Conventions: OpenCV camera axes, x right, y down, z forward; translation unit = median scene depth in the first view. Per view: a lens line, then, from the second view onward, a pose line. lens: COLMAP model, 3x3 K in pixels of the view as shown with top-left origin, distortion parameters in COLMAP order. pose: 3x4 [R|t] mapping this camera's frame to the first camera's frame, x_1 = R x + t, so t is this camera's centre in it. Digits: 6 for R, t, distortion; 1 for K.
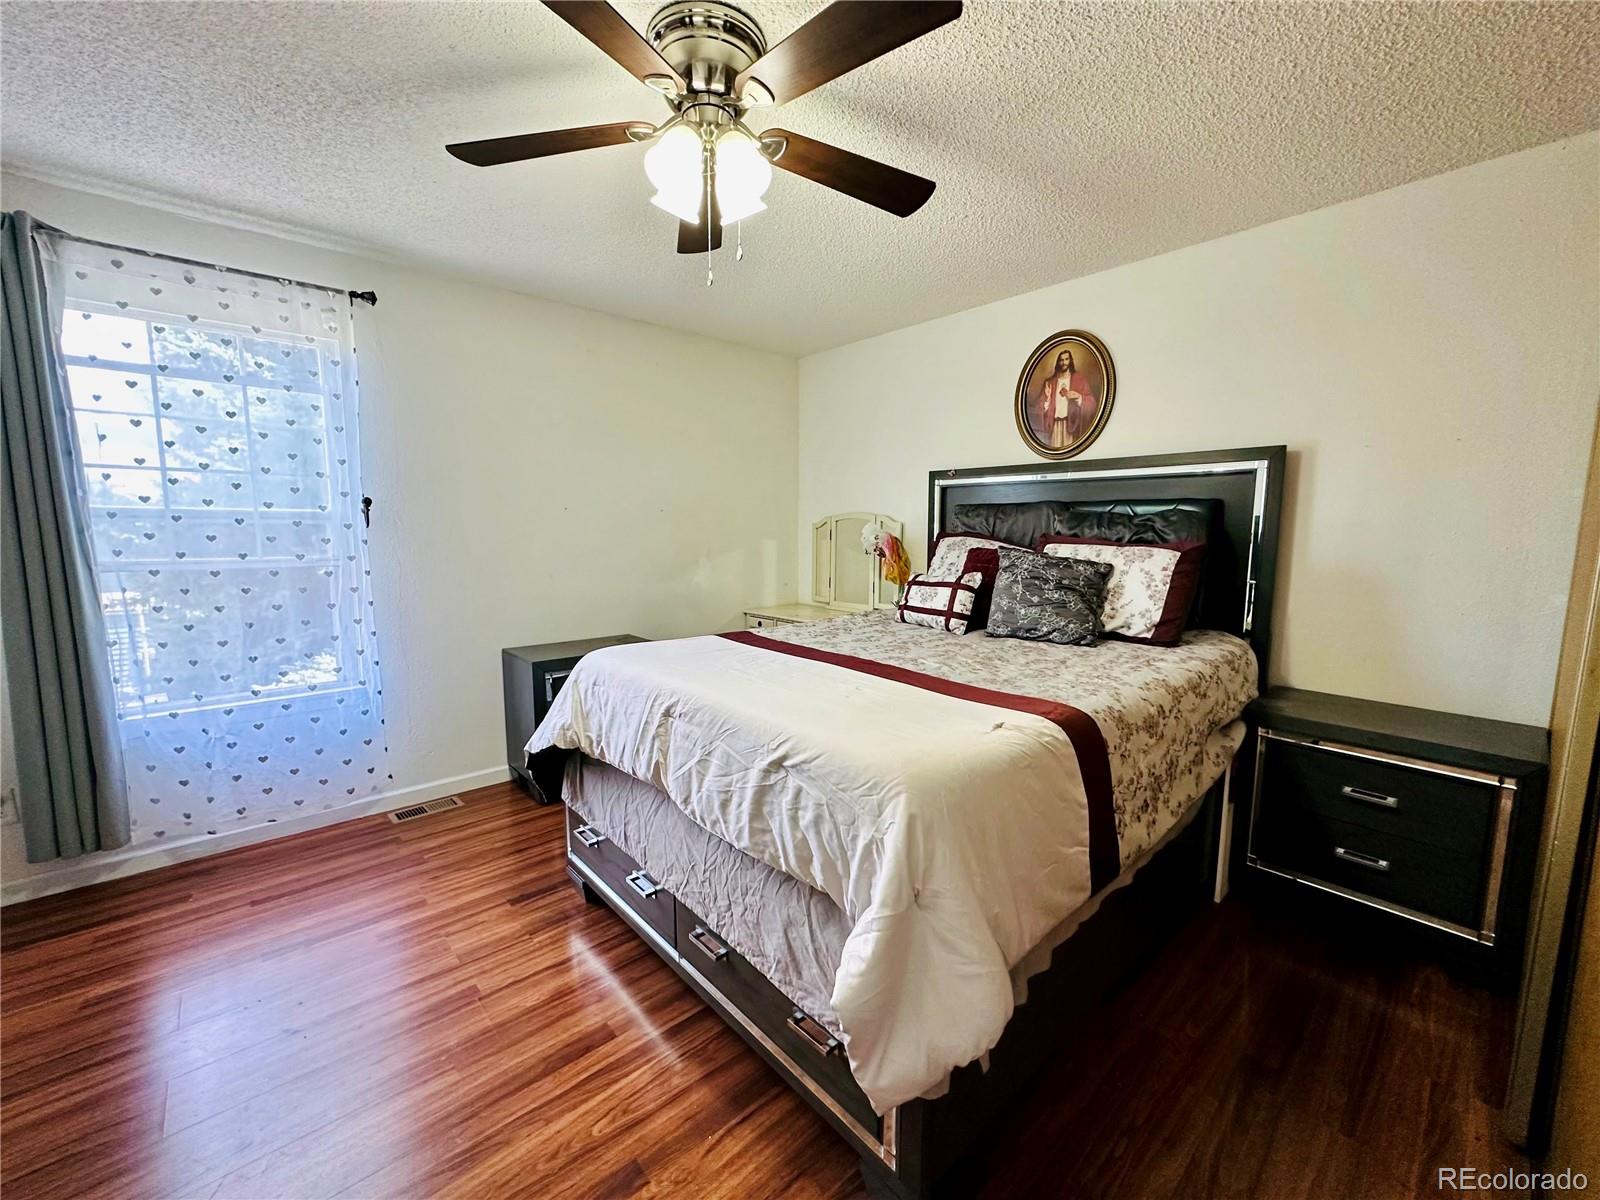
lens RADIAL K [[630.2, 0, 800.0], [0, 630.2, 600.0], [0, 0, 1]] dist [-0.006653, 0.000171]
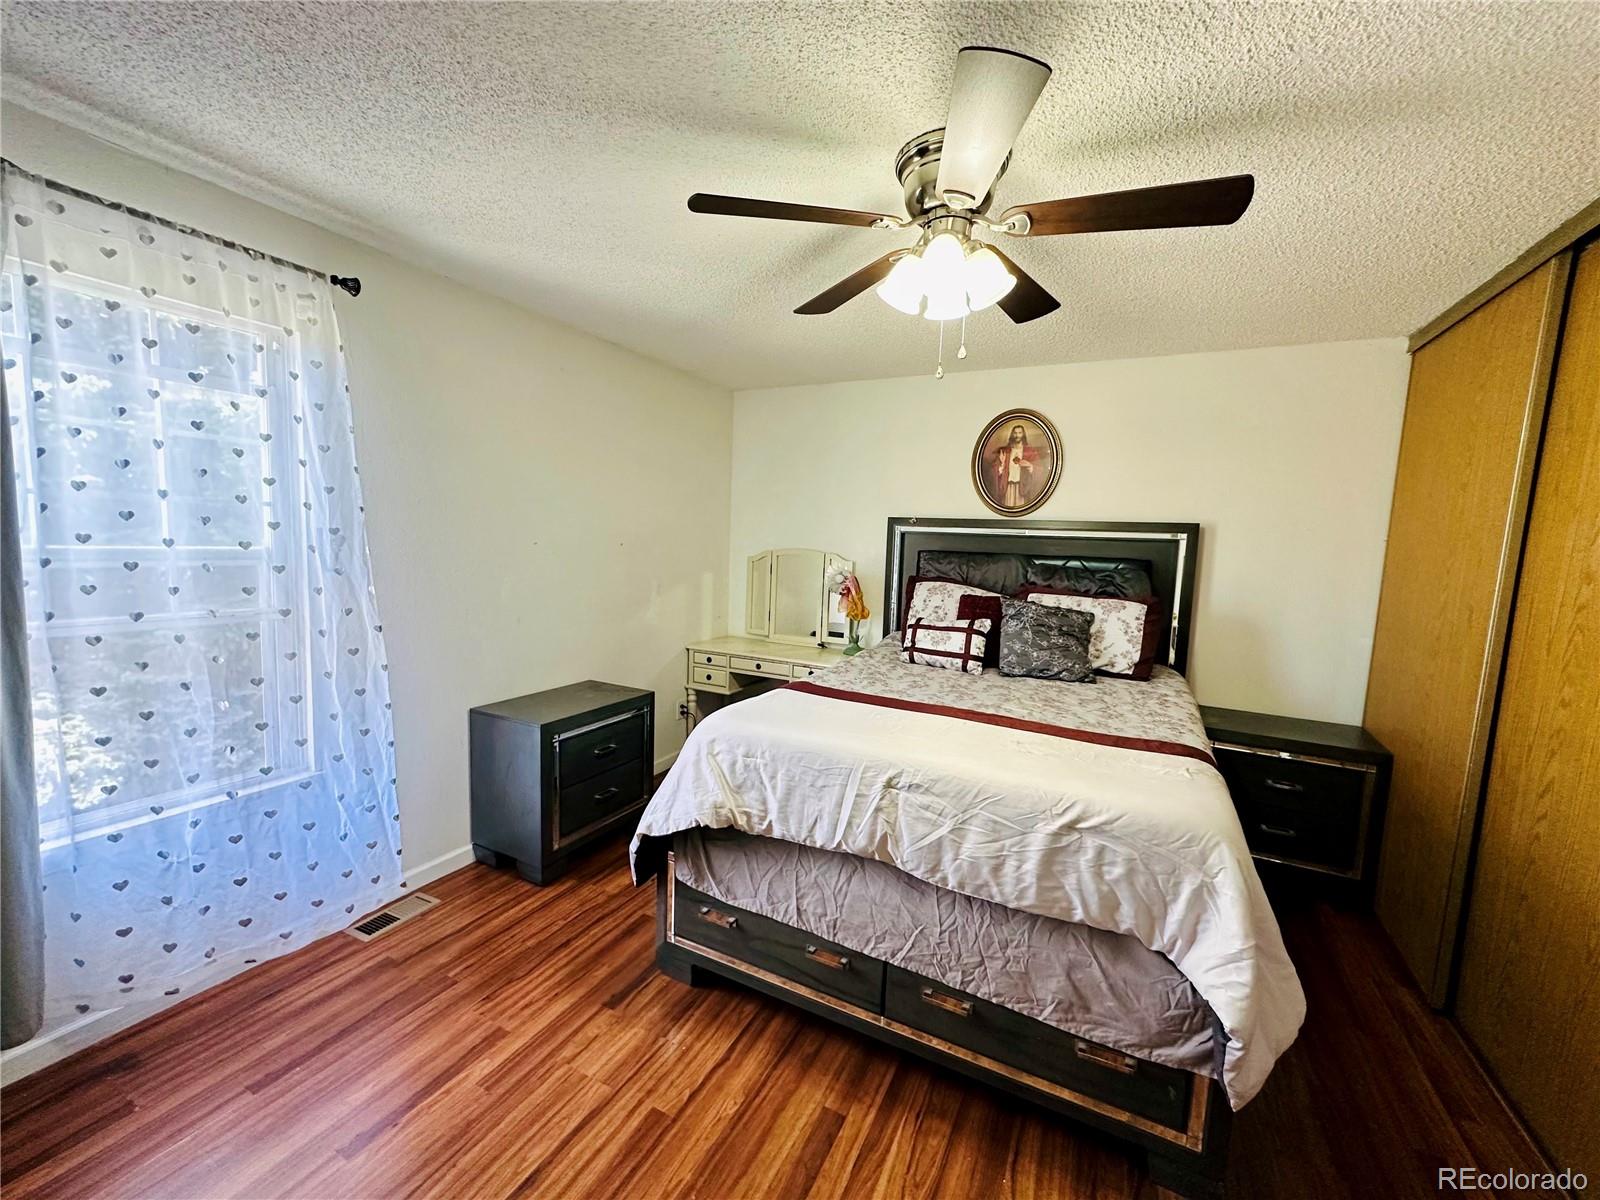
lens RADIAL K [[630.2, 0, 800.0], [0, 630.2, 600.0], [0, 0, 1]] dist [-0.006653, 0.000171]
pose [[0.933788, -0.004327, 0.357799, -0.514197], [0.008484, 0.999914, -0.010050, -0.081318], [-0.357725, 0.012420, 0.933744, 0.064956]]
